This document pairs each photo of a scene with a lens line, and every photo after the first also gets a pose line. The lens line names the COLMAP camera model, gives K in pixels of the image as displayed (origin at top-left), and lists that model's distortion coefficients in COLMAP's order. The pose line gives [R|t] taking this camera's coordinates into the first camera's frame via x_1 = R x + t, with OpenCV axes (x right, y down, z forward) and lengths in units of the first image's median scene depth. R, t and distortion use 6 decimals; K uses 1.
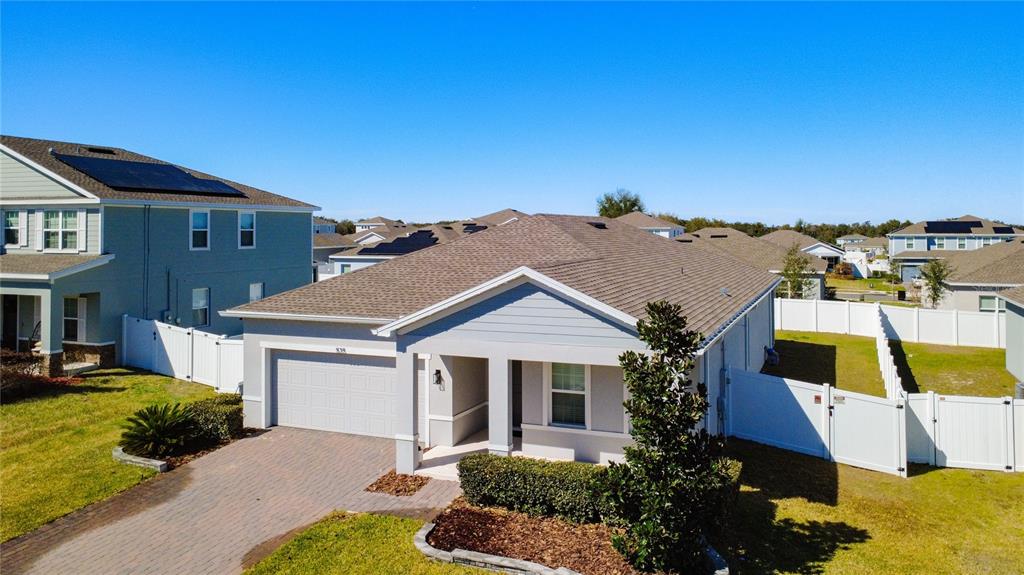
lens RADIAL K [[768.4, 0, 540.7], [0, 768.4, 225.3], [0, 0, 1]] dist [0.000127, 0.001521]
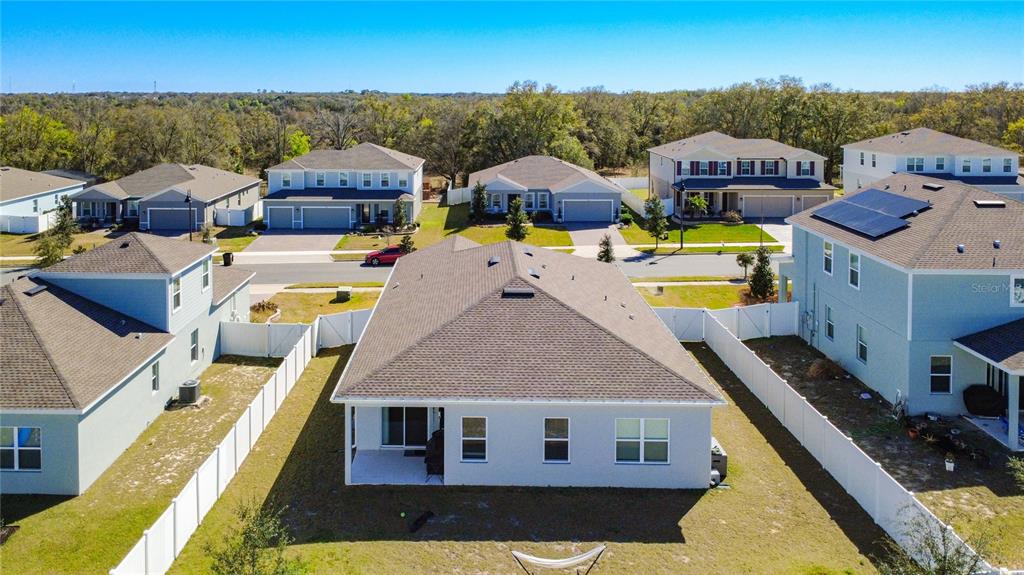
lens RADIAL K [[778.0, 0, 460.8], [0, 778.0, 117.8], [0, 0, 1]] dist [-0.001914, 0.000092]
pose [[-0.940659, 0.014489, -0.339044, 0.747906], [0.005246, 0.999590, 0.028161, -0.371088], [0.339313, 0.024711, -0.940349, 2.905194]]
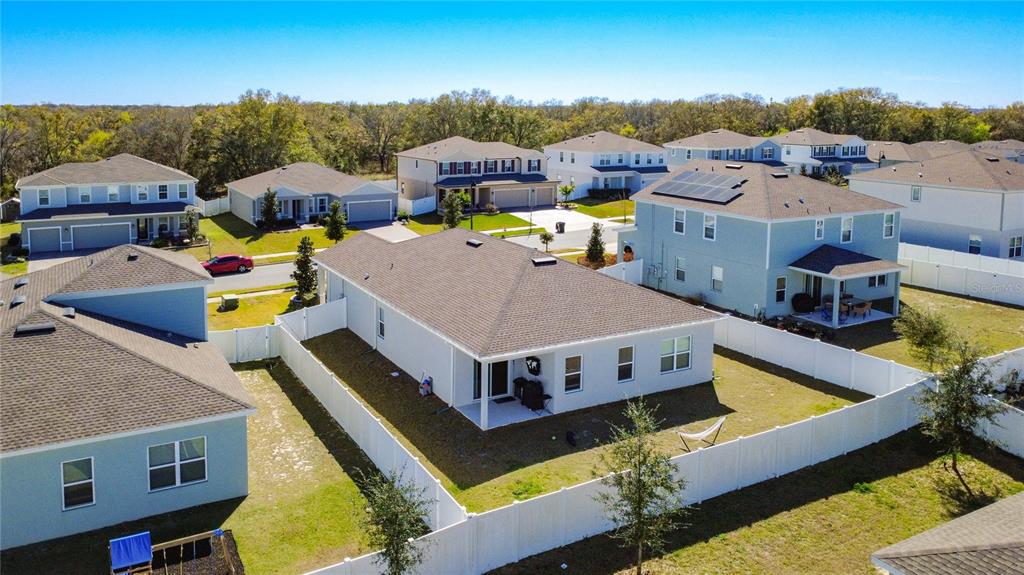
lens RADIAL K [[772.8, 0, 457.4], [0, 772.8, 182.9], [0, 0, 1]] dist [-0.004283, -0.002739]
pose [[-0.658696, 0.073711, -0.748790, 1.595296], [0.001406, 0.995309, 0.096741, -0.346159], [0.752408, 0.062670, -0.655710, 2.556139]]
